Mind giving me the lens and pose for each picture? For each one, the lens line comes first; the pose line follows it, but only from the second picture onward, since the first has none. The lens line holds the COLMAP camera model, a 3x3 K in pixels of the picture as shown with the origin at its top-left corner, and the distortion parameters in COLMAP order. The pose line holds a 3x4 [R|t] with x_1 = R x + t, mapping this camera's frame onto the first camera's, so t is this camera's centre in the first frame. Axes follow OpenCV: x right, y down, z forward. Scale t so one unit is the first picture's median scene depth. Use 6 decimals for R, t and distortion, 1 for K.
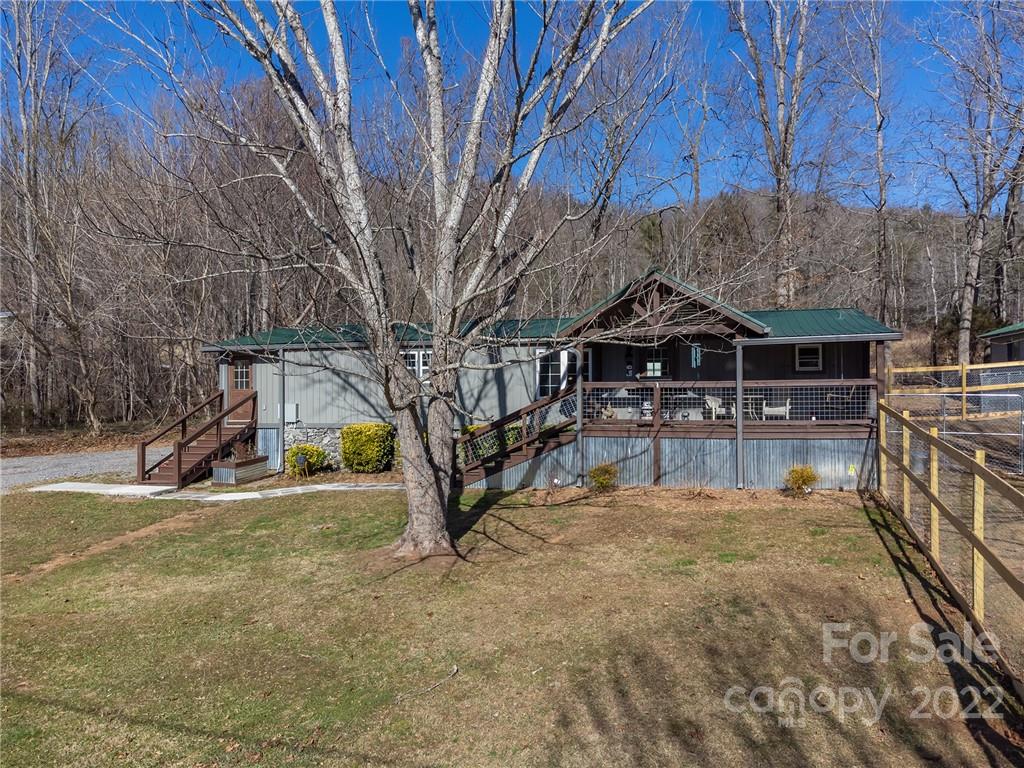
lens RADIAL K [[733.3, 0, 510.2], [0, 733.3, 383.8], [0, 0, 1]] dist [0.018685, 0.005570]
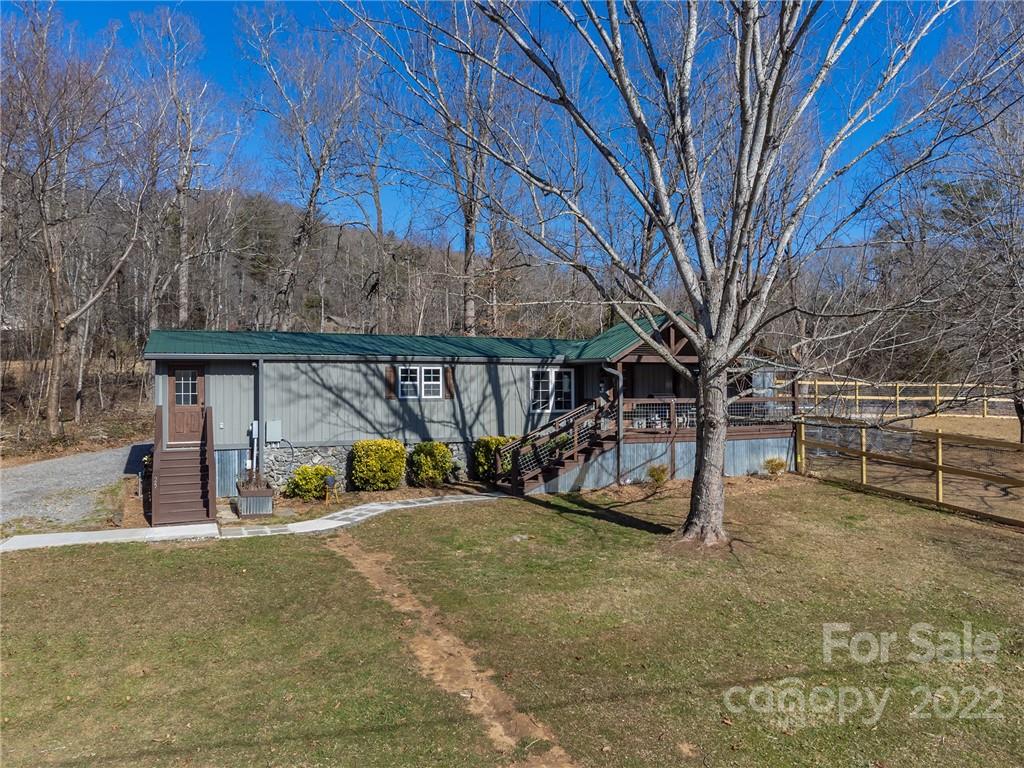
lens RADIAL K [[733.3, 0, 510.2], [0, 733.3, 383.8], [0, 0, 1]] dist [0.018685, 0.005570]
pose [[0.813664, 0.008501, 0.581273, -0.601827], [-0.003522, 0.999947, -0.009695, -0.011391], [-0.581324, 0.005841, 0.813651, 0.103695]]
